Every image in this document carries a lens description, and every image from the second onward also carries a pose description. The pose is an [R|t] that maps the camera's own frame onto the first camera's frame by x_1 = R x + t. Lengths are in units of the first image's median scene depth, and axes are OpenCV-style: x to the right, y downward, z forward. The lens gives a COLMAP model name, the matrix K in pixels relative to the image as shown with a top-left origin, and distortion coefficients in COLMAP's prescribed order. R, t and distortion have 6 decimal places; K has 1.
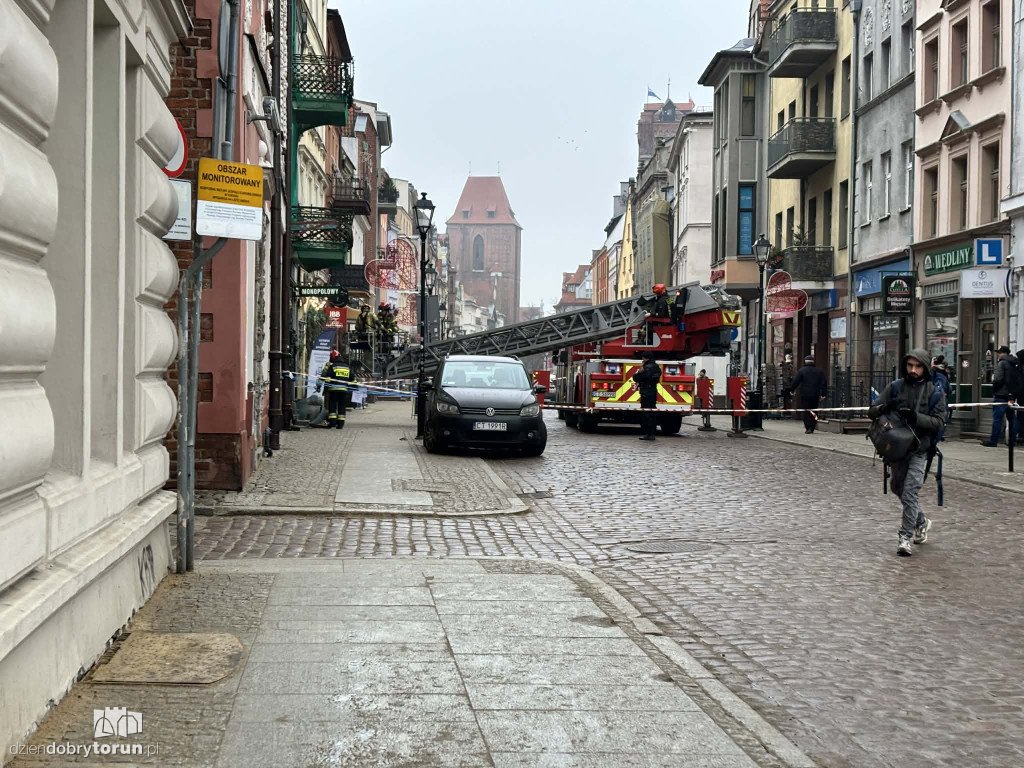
lens RADIAL K [[1500.7, 0, 516.2], [0, 1500.7, 390.6], [0, 0, 1]] dist [0.131846, 0.000000]
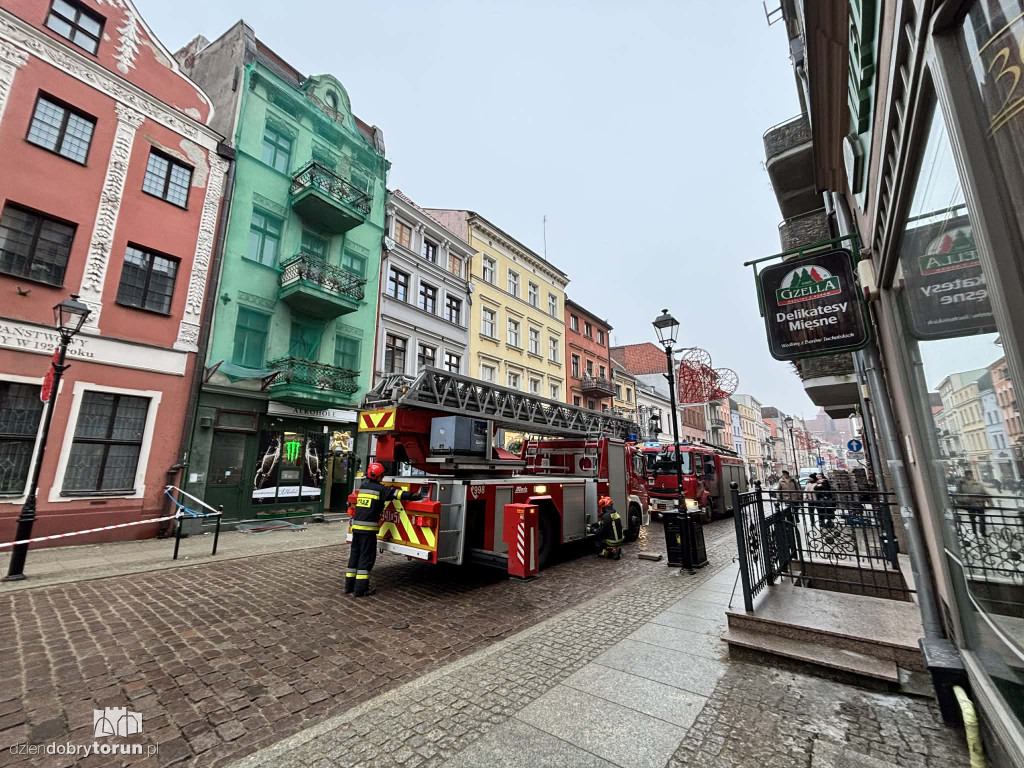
lens RADIAL K [[399.1, 0, 517.3], [0, 399.1, 385.2], [0, 0, 1]] dist [0.001416, -0.000621]
pose [[0.752544, -0.144215, -0.642557, 0.247133], [-0.001451, 0.975361, -0.220610, -0.019910], [0.658540, 0.166951, 0.733793, 0.843478]]
